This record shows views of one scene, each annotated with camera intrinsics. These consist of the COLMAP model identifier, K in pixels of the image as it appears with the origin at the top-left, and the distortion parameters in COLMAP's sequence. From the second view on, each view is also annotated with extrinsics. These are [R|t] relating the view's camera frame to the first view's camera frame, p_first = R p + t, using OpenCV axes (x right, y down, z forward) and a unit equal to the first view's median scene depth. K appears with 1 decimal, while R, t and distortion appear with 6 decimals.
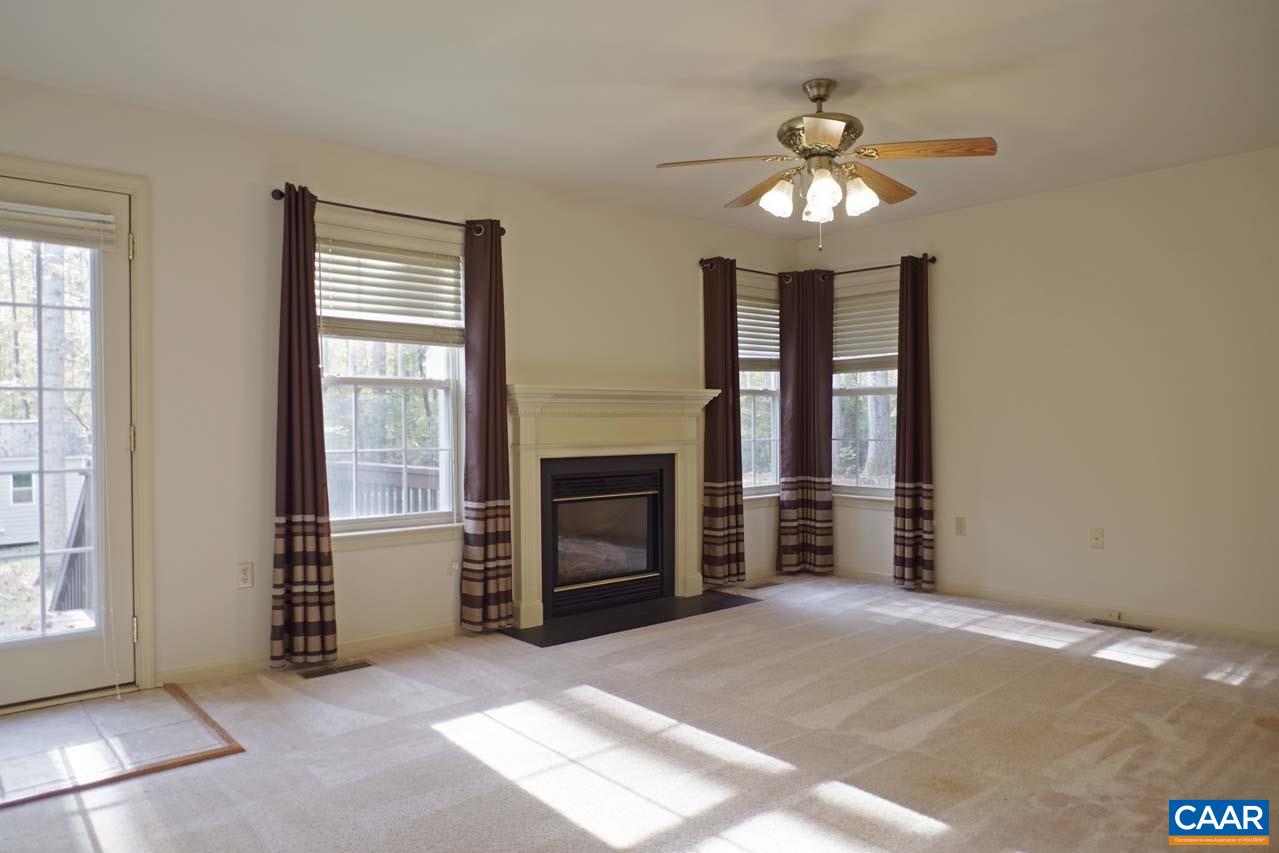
lens RADIAL K [[853.1, 0, 638.9], [0, 853.1, 421.4], [0, 0, 1]] dist [-0.035432, 0.017275]
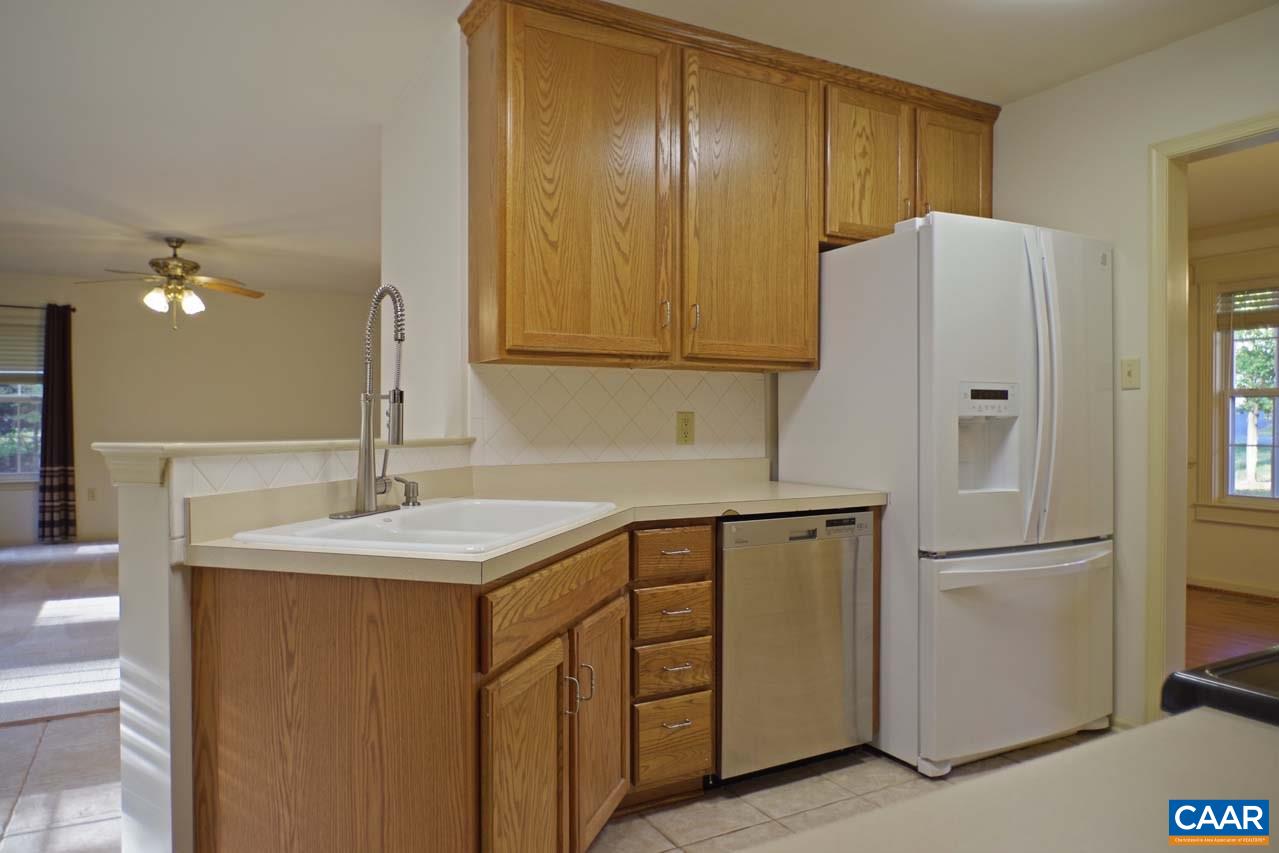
lens RADIAL K [[853.1, 0, 632.6], [0, 853.1, 423.3], [0, 0, 1]] dist [-0.035432, 0.017275]
pose [[0.206549, -0.002131, 0.978434, -1.023718], [0.003800, 0.999992, 0.001376, 0.003323], [-0.978429, 0.003434, 0.206556, -0.258383]]
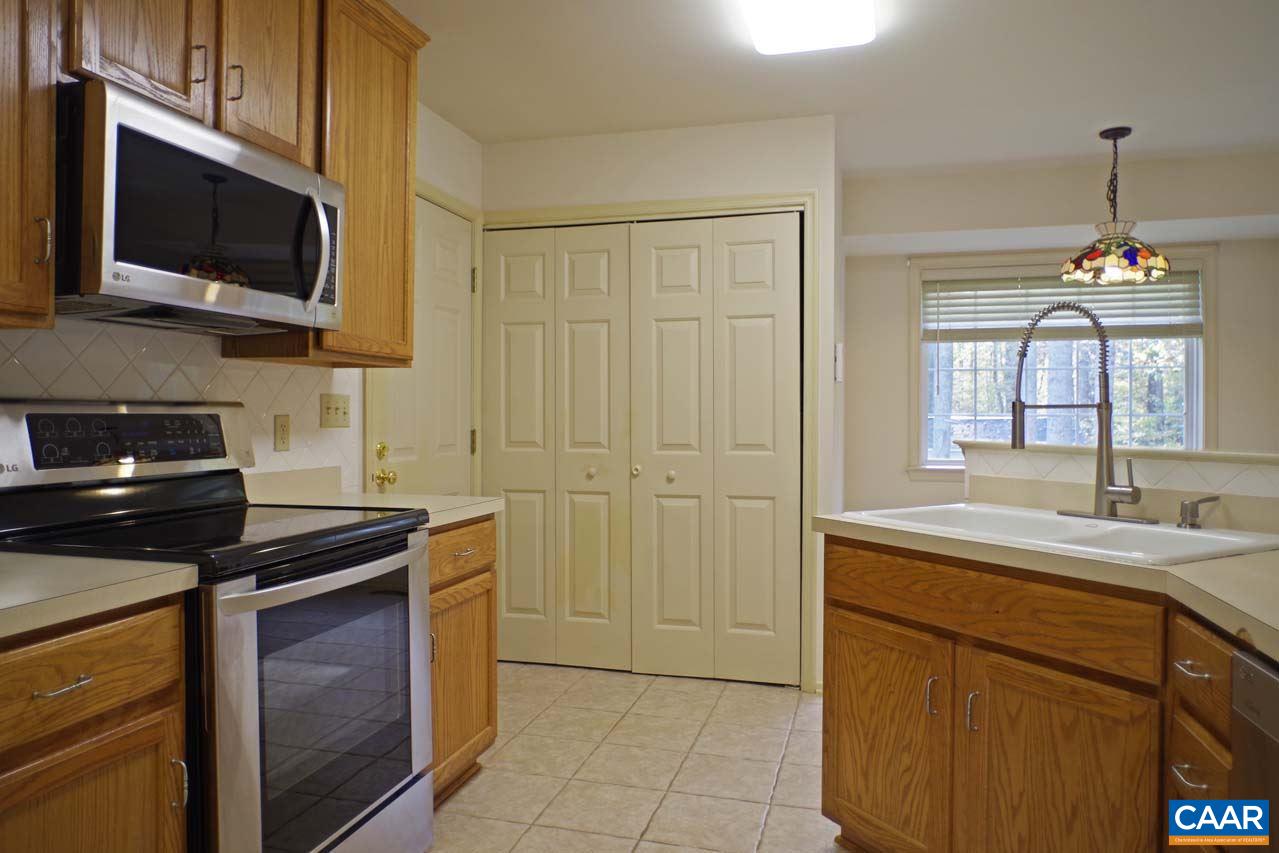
lens RADIAL K [[853.1, 0, 638.2], [0, 853.1, 422.4], [0, 0, 1]] dist [-0.035432, 0.017275]
pose [[0.550379, 0.010728, -0.834846, -0.356836], [-0.010698, 0.999926, 0.005797, -0.001544], [0.834847, 0.005740, 0.550453, -0.498991]]
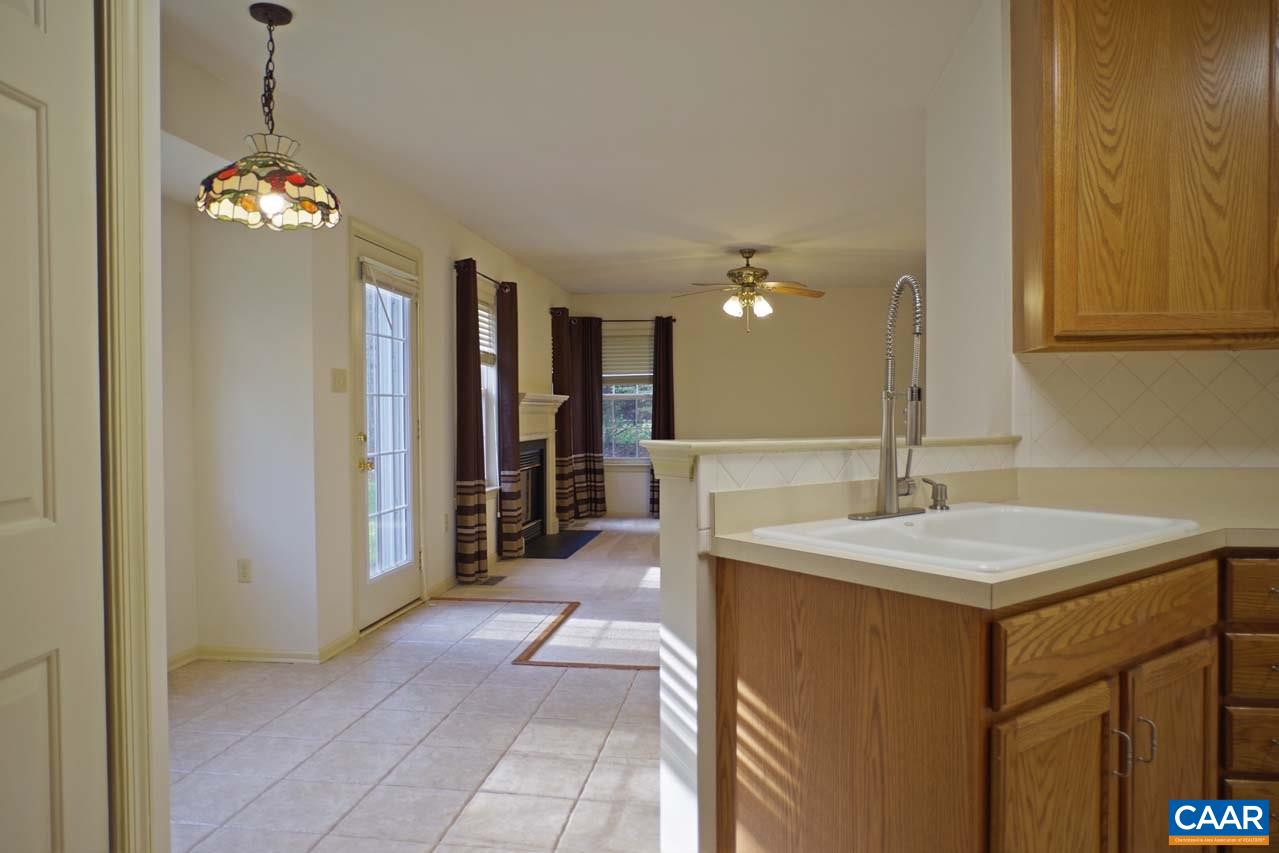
lens RADIAL K [[853.1, 0, 632.3], [0, 853.1, 425.3], [0, 0, 1]] dist [-0.035432, 0.017275]
pose [[0.756675, -0.012412, 0.653673, -0.993576], [0.007245, 0.999918, 0.010599, -0.000500], [-0.653751, -0.003284, 0.756703, -0.270429]]
